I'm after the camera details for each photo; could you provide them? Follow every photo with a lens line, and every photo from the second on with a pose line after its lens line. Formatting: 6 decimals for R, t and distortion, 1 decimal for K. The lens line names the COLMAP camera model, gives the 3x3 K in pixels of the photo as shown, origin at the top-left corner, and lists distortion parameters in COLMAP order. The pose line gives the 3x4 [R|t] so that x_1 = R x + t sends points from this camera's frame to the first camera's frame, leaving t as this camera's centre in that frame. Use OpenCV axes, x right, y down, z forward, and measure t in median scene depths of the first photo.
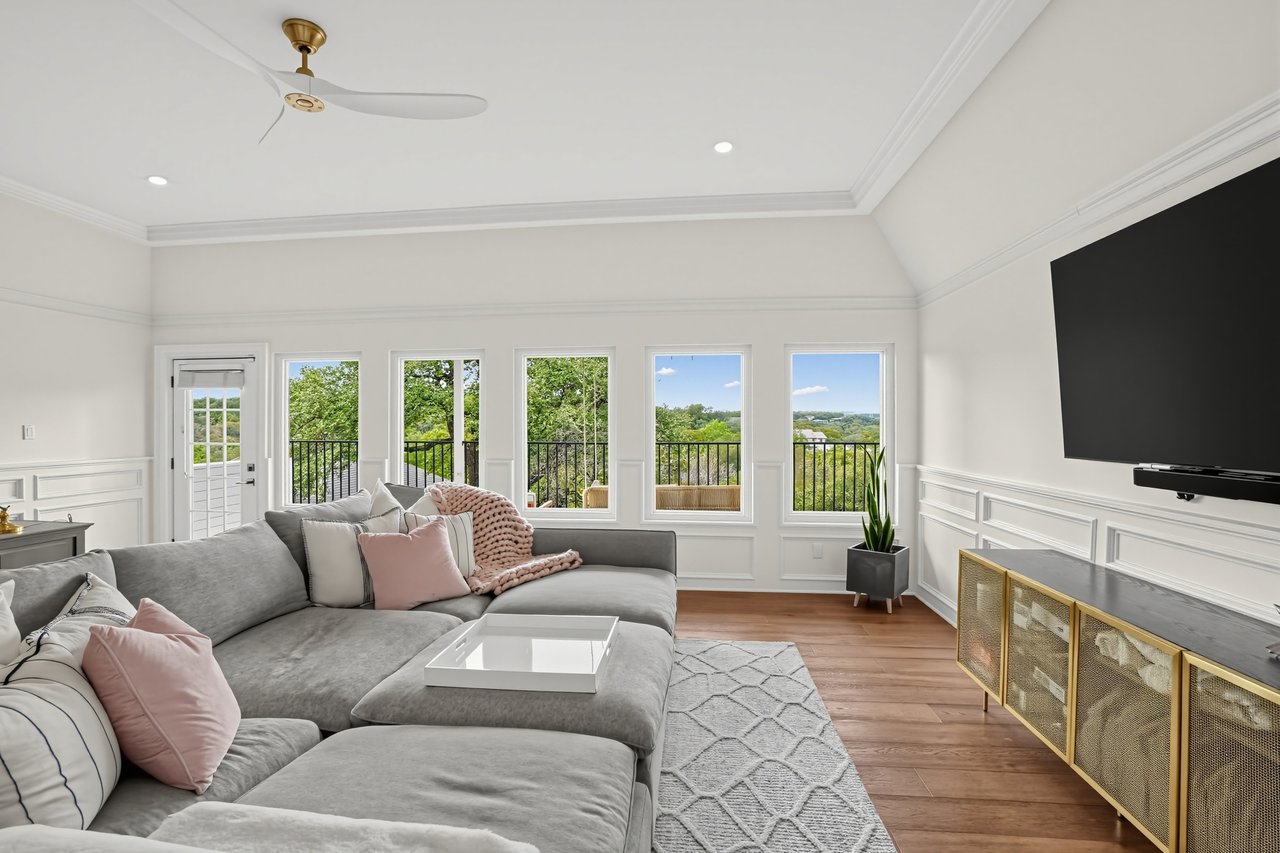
lens RADIAL K [[528.1, 0, 640.0], [0, 528.1, 426.5], [0, 0, 1]] dist [0.000130, 0.000050]
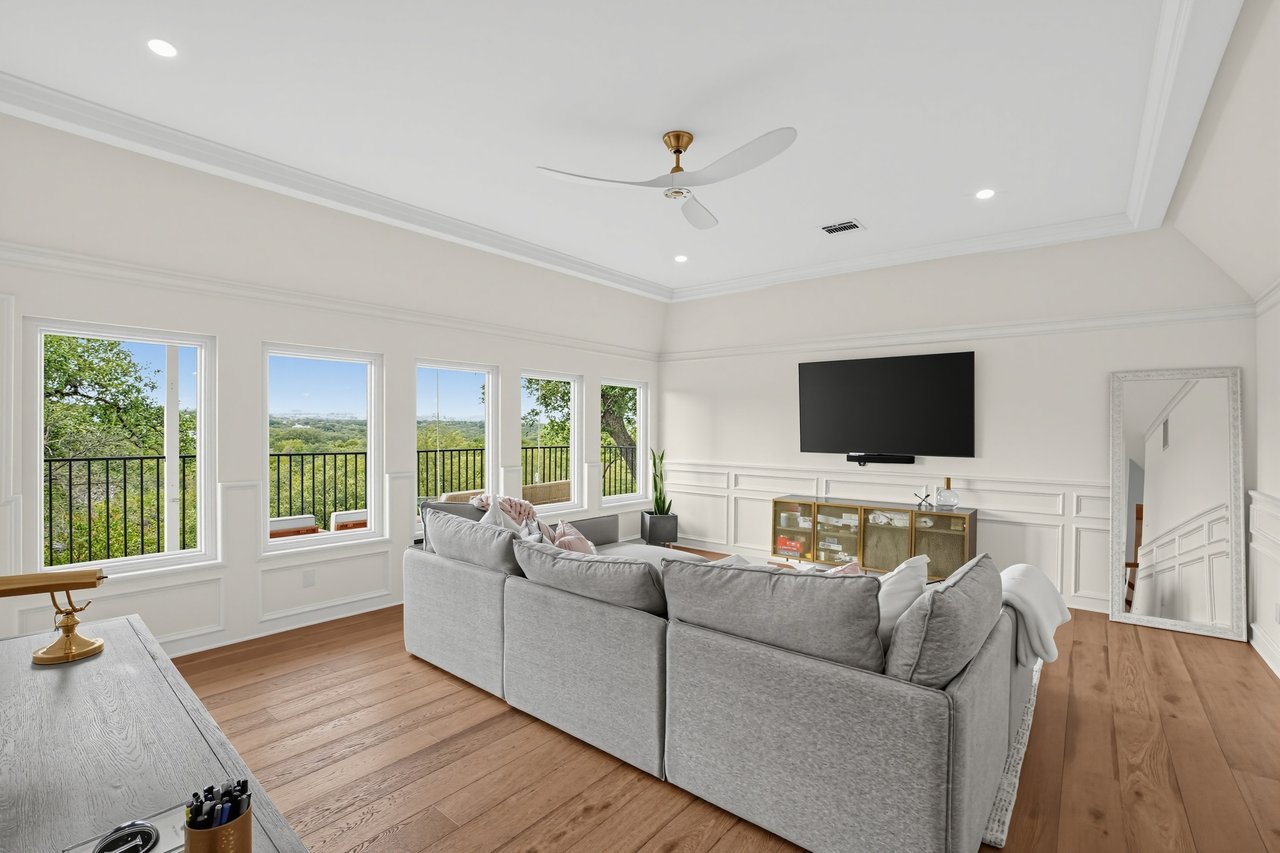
lens RADIAL K [[571.6, 0, 640.0], [0, 571.6, 426.5], [0, 0, 1]] dist [-0.021931, 0.000265]
pose [[0.546439, 0.038308, 0.836622, -1.543592], [-0.018797, 0.999263, -0.033478, 0.039427], [-0.837288, 0.002567, 0.546756, 0.236145]]
